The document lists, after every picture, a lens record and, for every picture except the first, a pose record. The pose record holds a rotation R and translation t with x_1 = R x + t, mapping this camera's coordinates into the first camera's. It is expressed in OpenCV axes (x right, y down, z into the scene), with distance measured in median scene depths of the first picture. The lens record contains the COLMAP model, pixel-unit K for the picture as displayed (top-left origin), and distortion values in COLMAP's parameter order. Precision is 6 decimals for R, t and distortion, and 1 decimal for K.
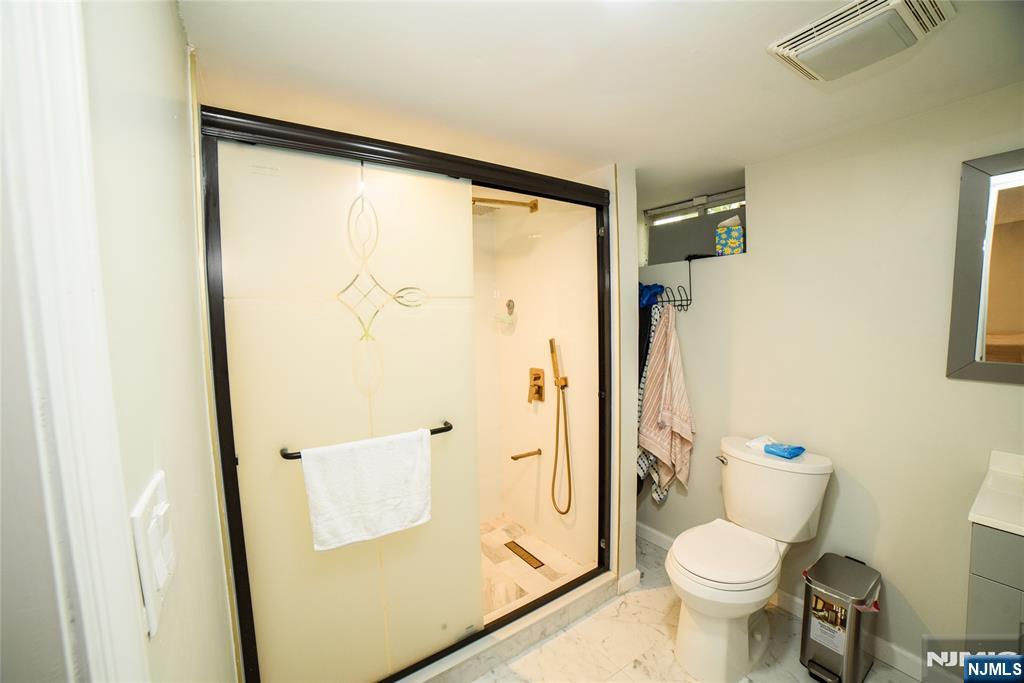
lens RADIAL K [[410.0, 0, 509.4], [0, 410.0, 352.8], [0, 0, 1]] dist [-0.112558, 0.029375]
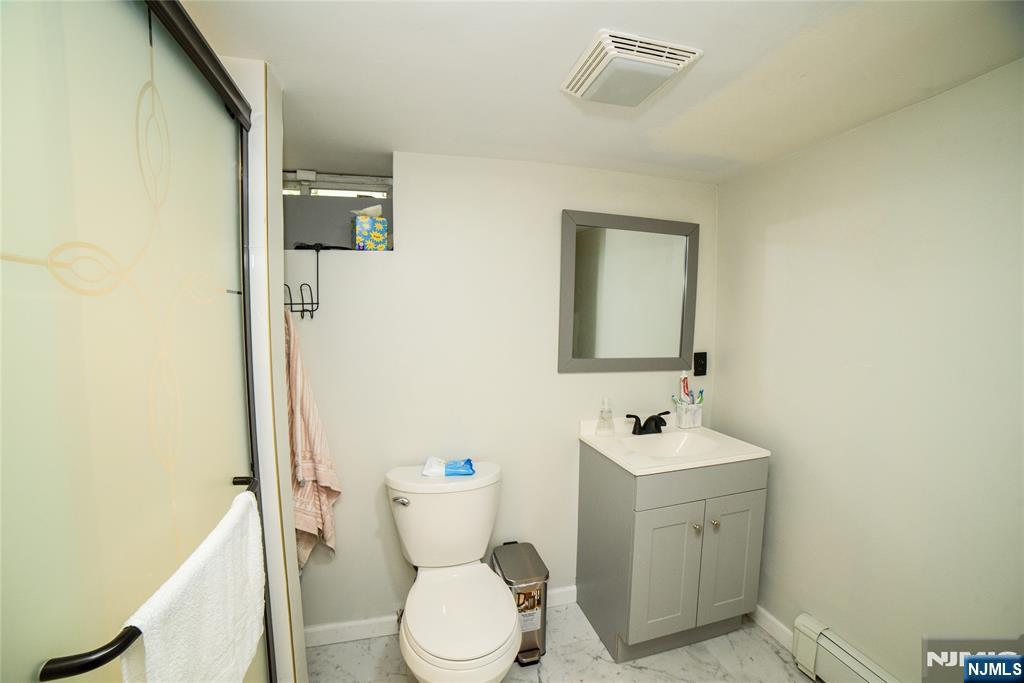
lens RADIAL K [[410.0, 0, 509.4], [0, 410.0, 352.8], [0, 0, 1]] dist [-0.112558, 0.029375]
pose [[0.327534, -0.050274, 0.943501, -0.147542], [0.076478, 0.996717, 0.026560, -0.037757], [-0.941739, 0.063458, 0.330304, 0.475942]]
